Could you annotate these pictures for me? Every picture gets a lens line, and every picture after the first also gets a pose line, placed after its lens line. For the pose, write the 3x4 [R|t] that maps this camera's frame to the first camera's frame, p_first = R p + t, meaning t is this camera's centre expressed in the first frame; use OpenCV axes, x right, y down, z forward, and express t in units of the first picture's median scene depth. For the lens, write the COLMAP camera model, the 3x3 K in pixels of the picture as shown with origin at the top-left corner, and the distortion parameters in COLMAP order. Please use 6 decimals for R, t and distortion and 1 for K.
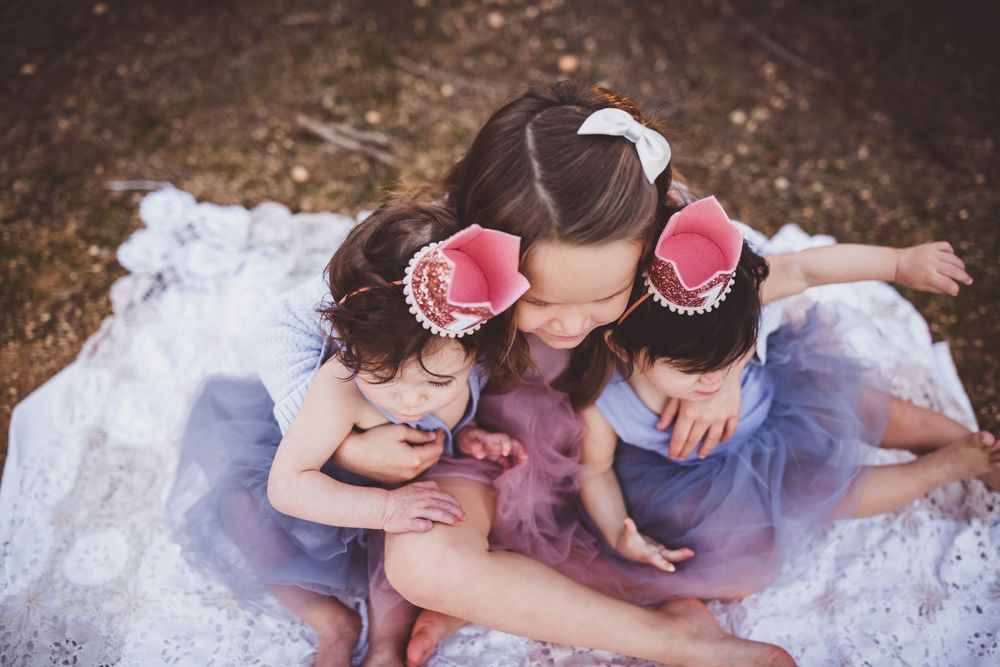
lens RADIAL K [[960.3, 0, 504.1], [0, 960.3, 333.5], [0, 0, 1]] dist [-0.012529, -0.021003]
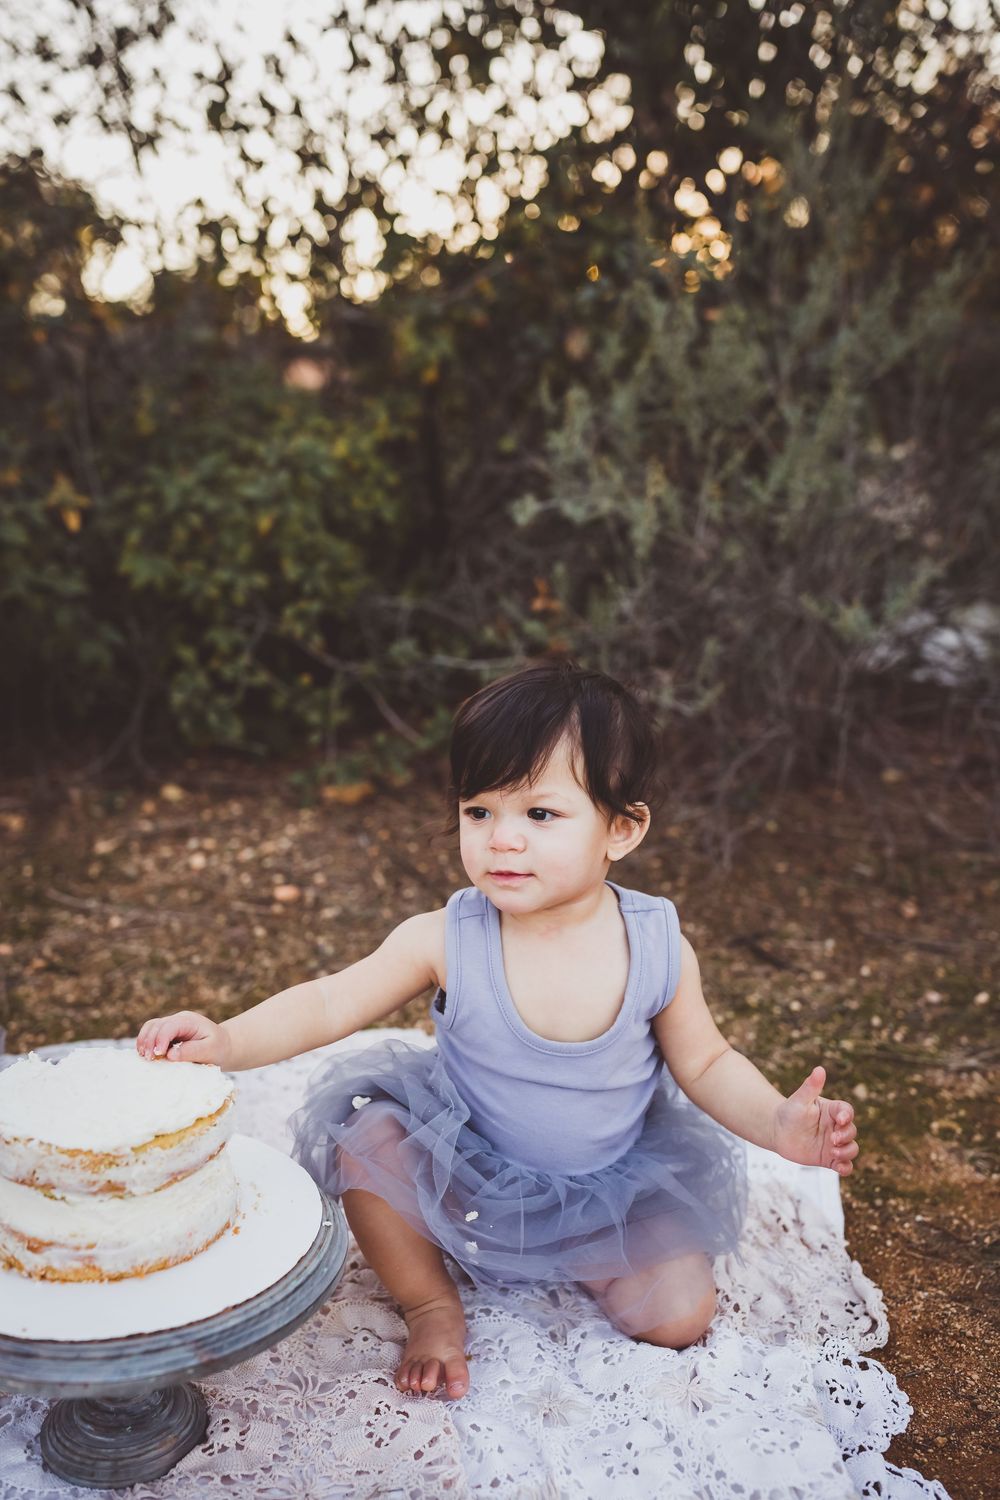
lens RADIAL K [[1440.5, 0, 500.0], [0, 1440.5, 750.0], [0, 0, 1]] dist [-0.012529, -0.021003]
pose [[0.993839, -0.011005, 0.110288, 0.119021], [0.069636, 0.836140, -0.544077, 0.268297], [-0.086229, 0.548405, 0.831755, -0.012942]]
